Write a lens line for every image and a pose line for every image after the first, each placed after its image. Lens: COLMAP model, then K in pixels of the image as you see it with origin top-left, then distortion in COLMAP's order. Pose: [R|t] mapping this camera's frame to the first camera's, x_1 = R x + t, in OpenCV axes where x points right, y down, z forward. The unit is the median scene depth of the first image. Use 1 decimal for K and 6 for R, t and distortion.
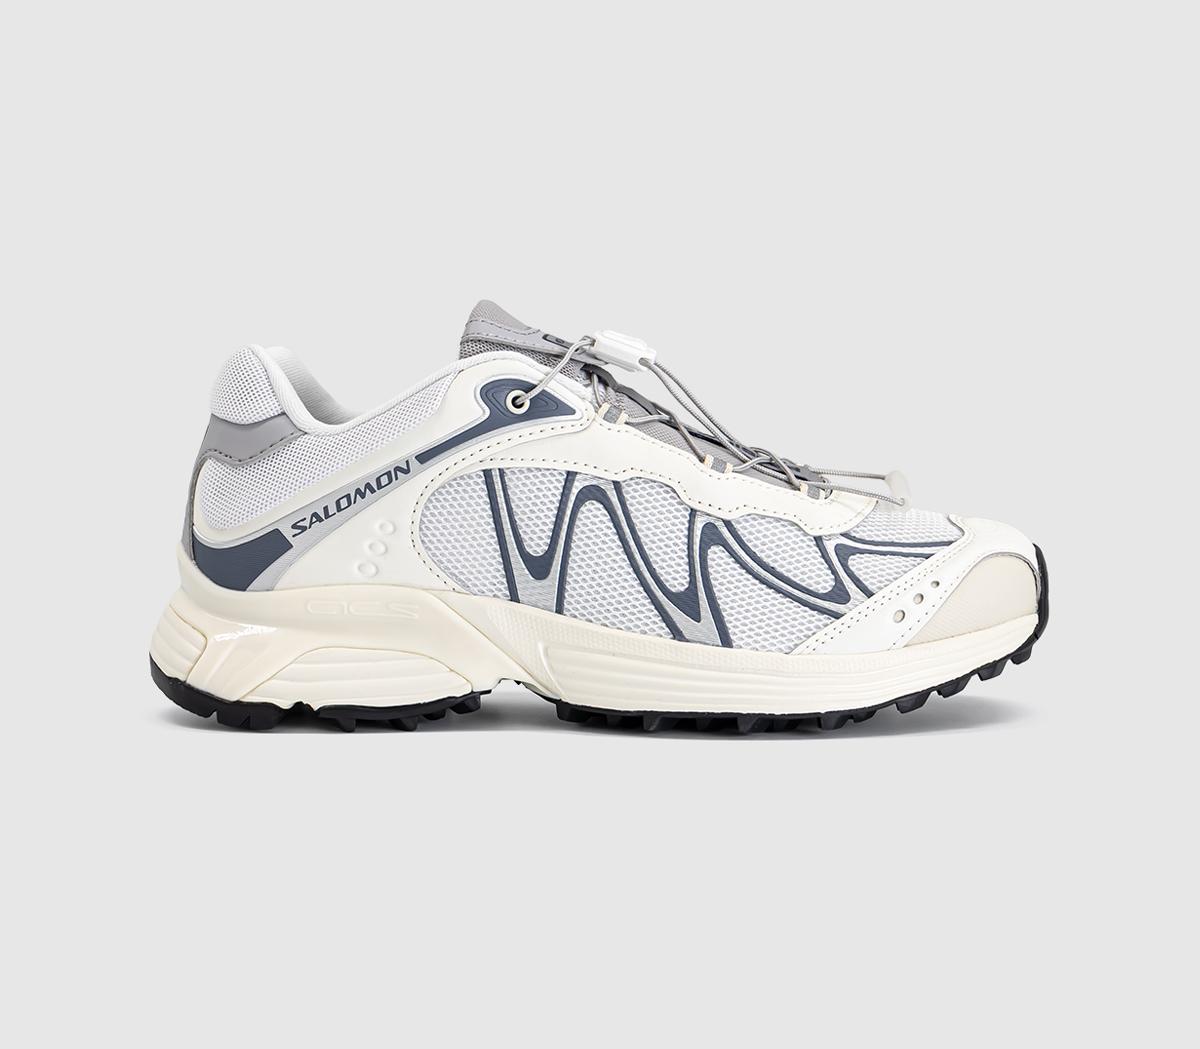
lens RADIAL K [[2105.9, 0, 600.0], [0, 2105.9, 524.5], [0, 0, 1]] dist [0.021184, -0.027104]
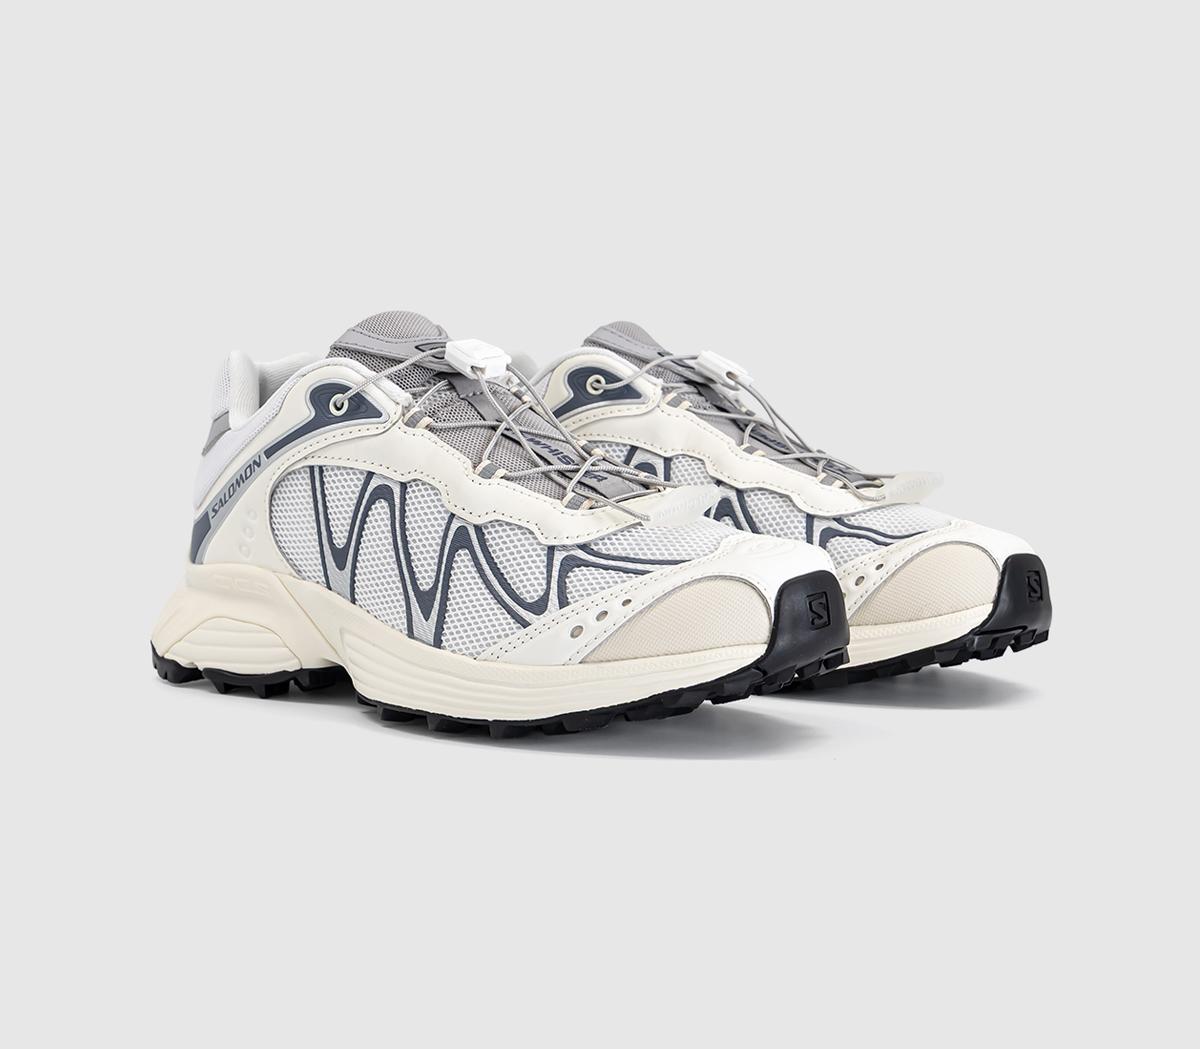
lens RADIAL K [[2105.9, 0, 600.0], [0, 2105.9, 524.5], [0, 0, 1]] dist [0.021184, -0.027104]
pose [[0.802009, 0.055665, -0.594712, 0.716093], [-0.051788, 0.998379, 0.023609, -0.029381], [0.595063, 0.011864, 0.803592, 0.213075]]
